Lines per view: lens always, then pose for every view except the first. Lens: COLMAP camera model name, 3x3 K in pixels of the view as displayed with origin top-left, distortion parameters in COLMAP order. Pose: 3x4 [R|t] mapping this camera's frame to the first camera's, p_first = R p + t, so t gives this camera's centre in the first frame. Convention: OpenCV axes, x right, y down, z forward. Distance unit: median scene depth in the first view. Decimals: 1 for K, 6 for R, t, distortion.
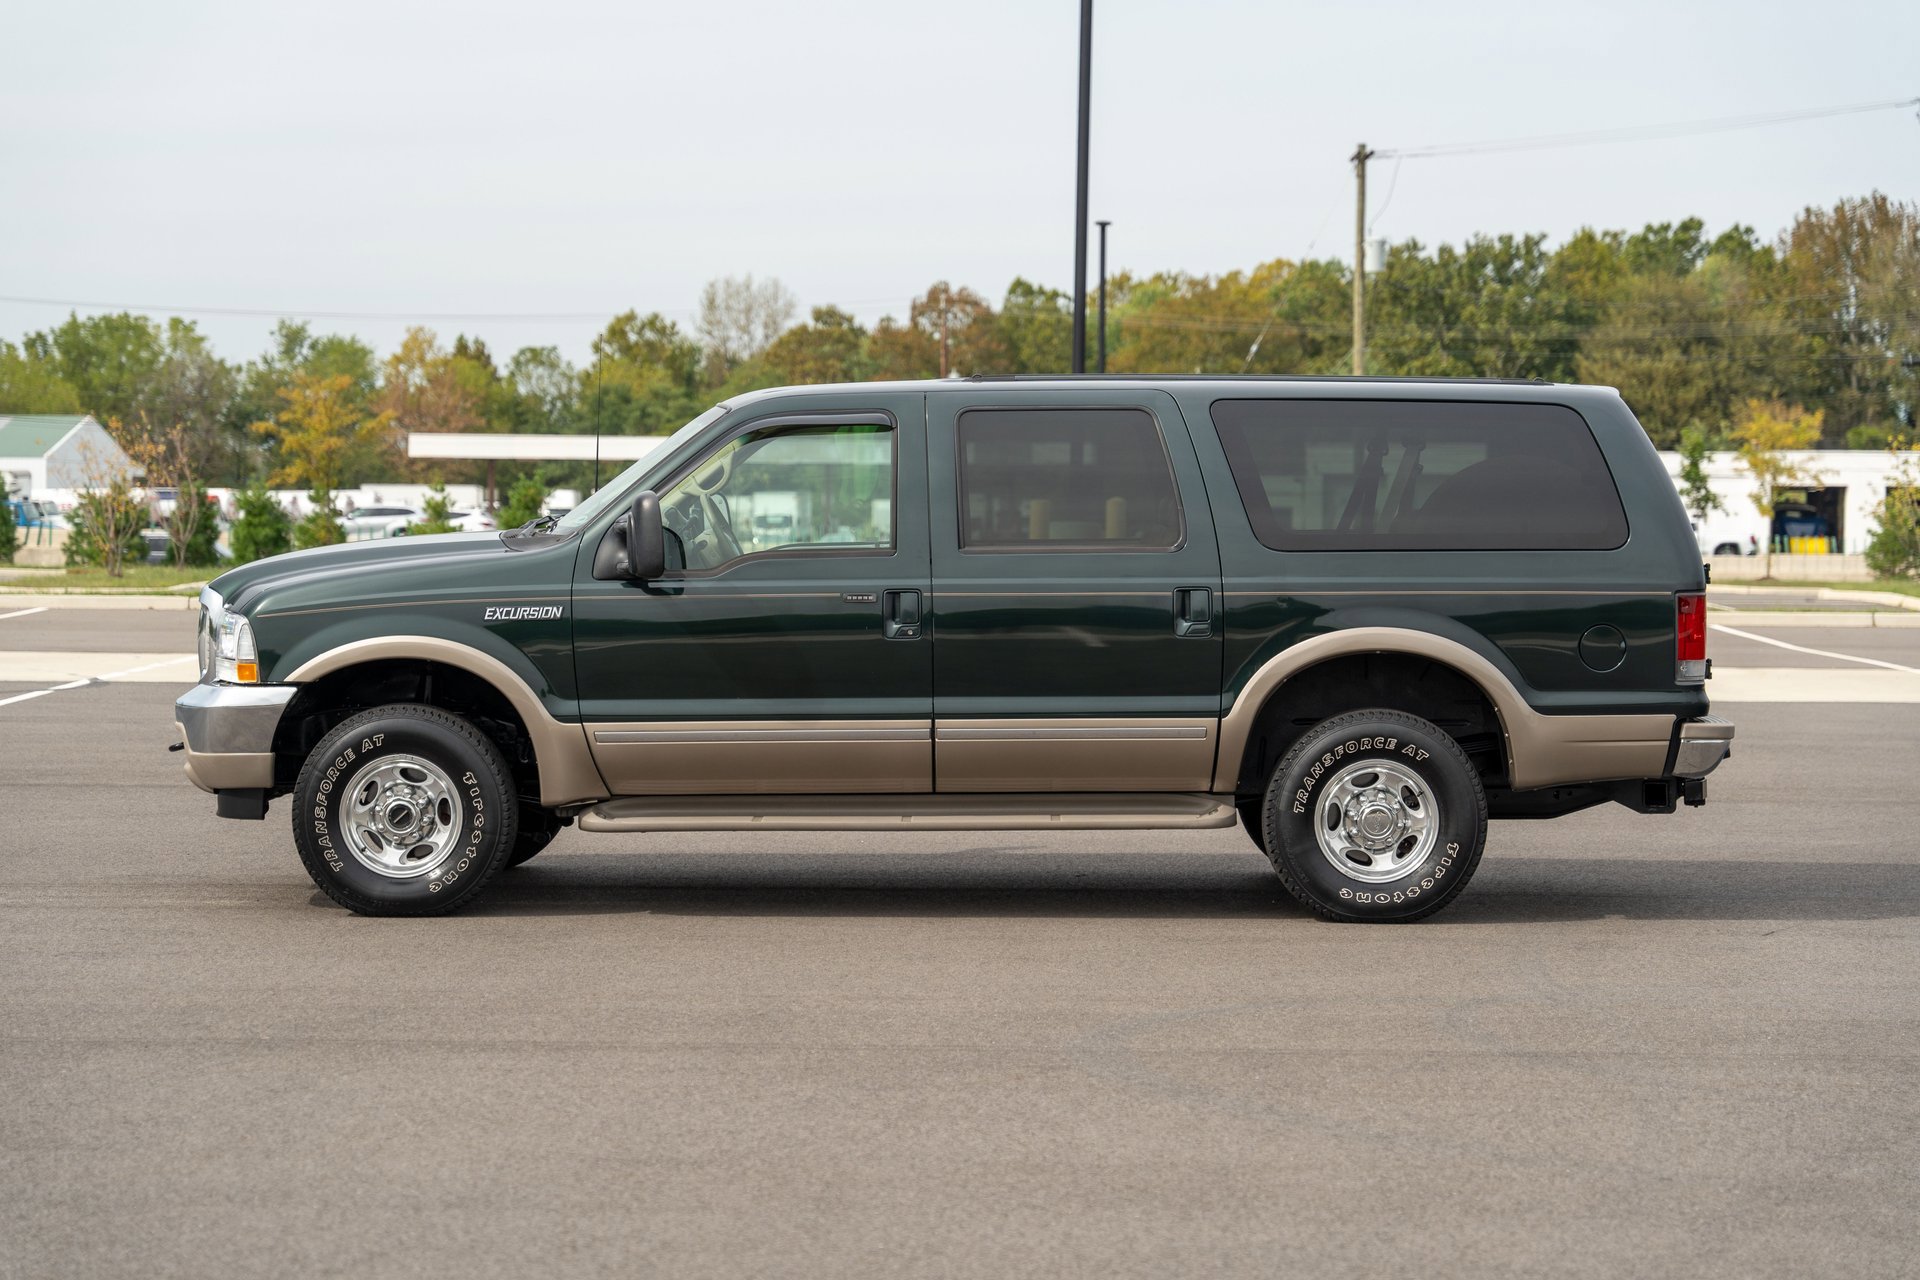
lens RADIAL K [[4223.0, 0, 960.0], [0, 4223.0, 640.0], [0, 0, 1]] dist [0.120504, -0.096952]
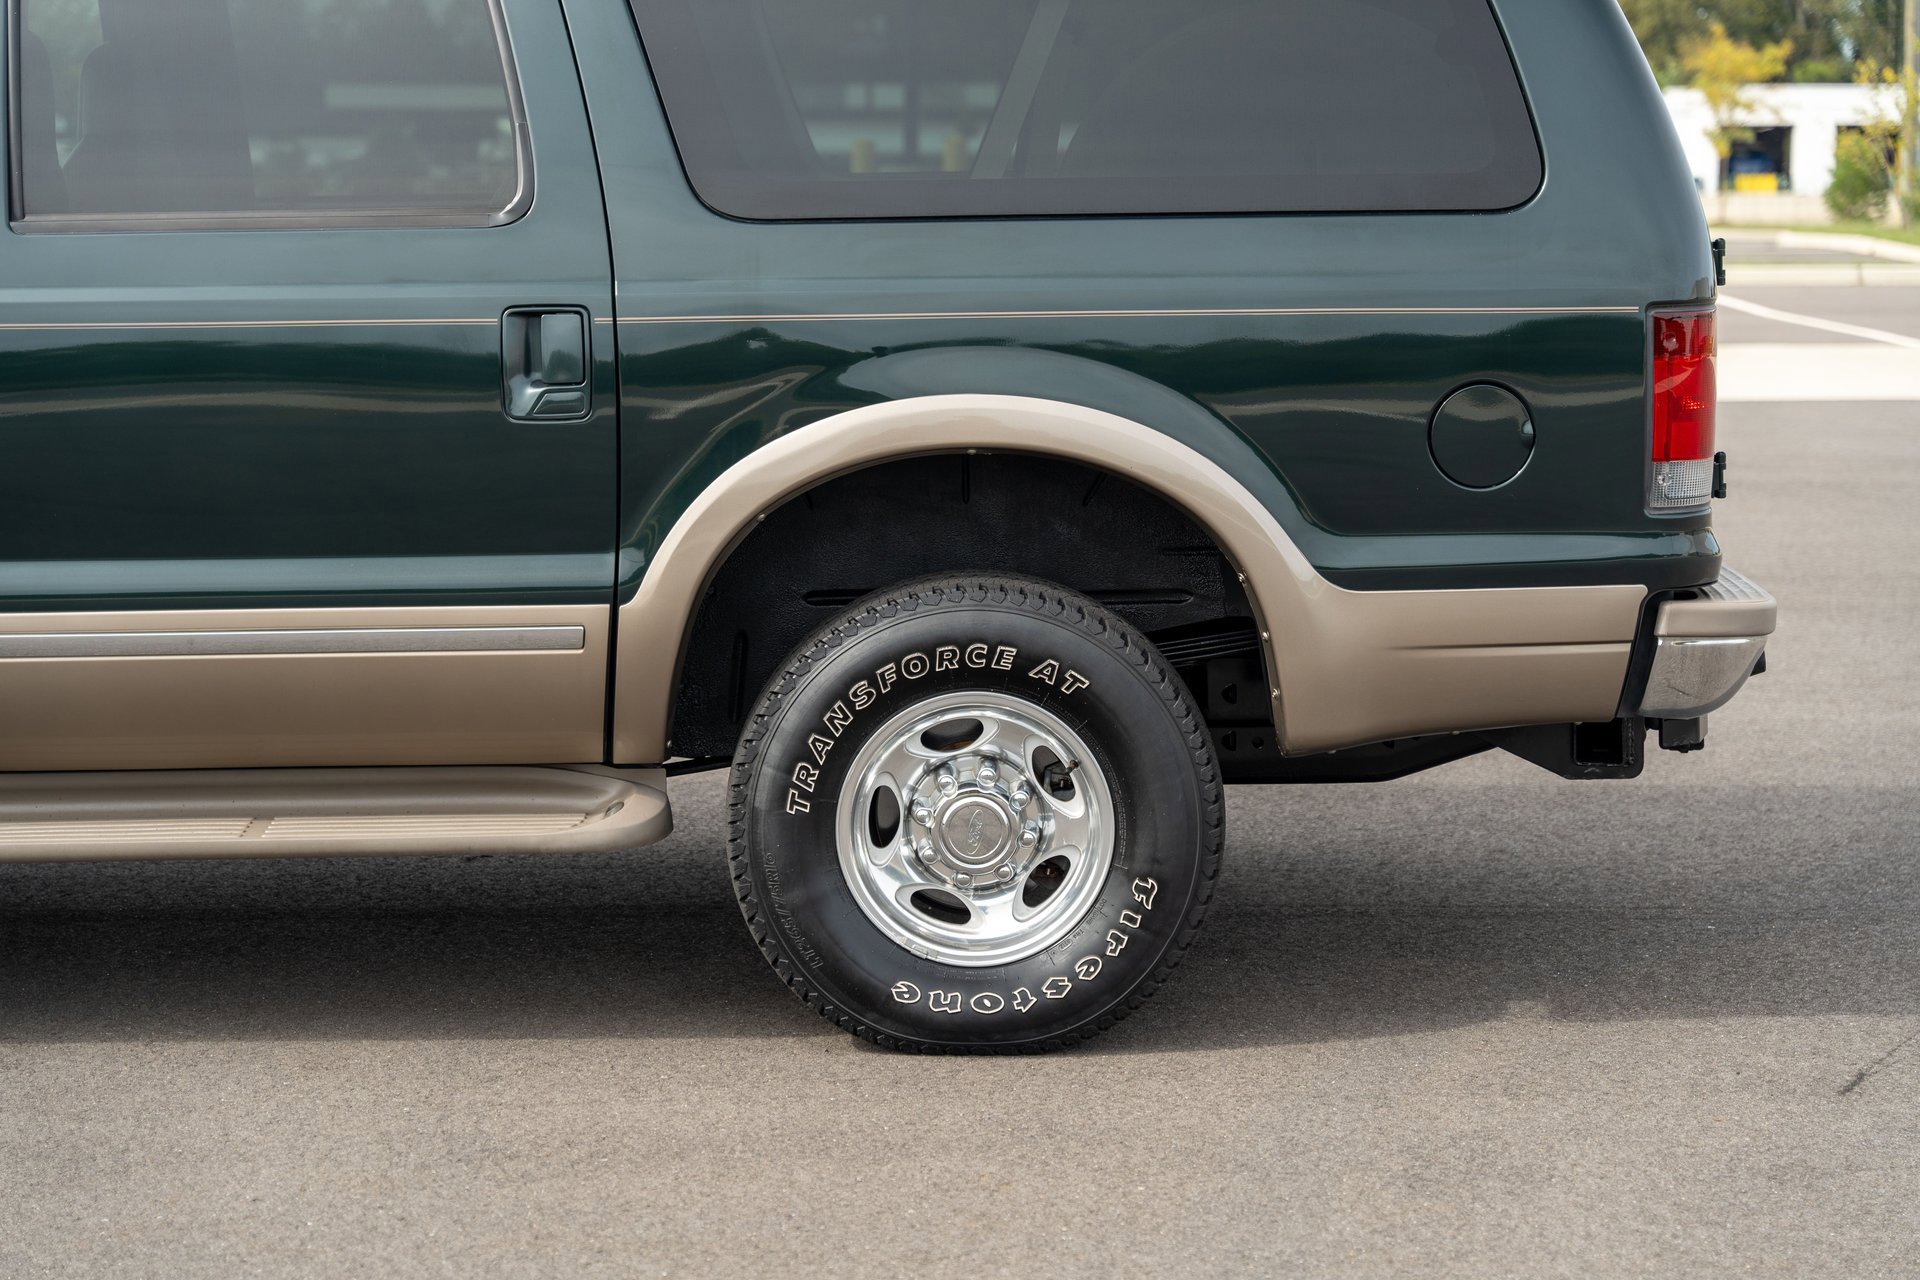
lens RADIAL K [[4223.0, 0, 960.0], [0, 4223.0, 640.0], [0, 0, 1]] dist [0.120504, -0.096952]
pose [[0.999884, -0.008574, 0.012562, 0.091414], [0.007501, 0.996510, 0.083134, -0.013956], [-0.013231, -0.083030, 0.996459, 0.557952]]
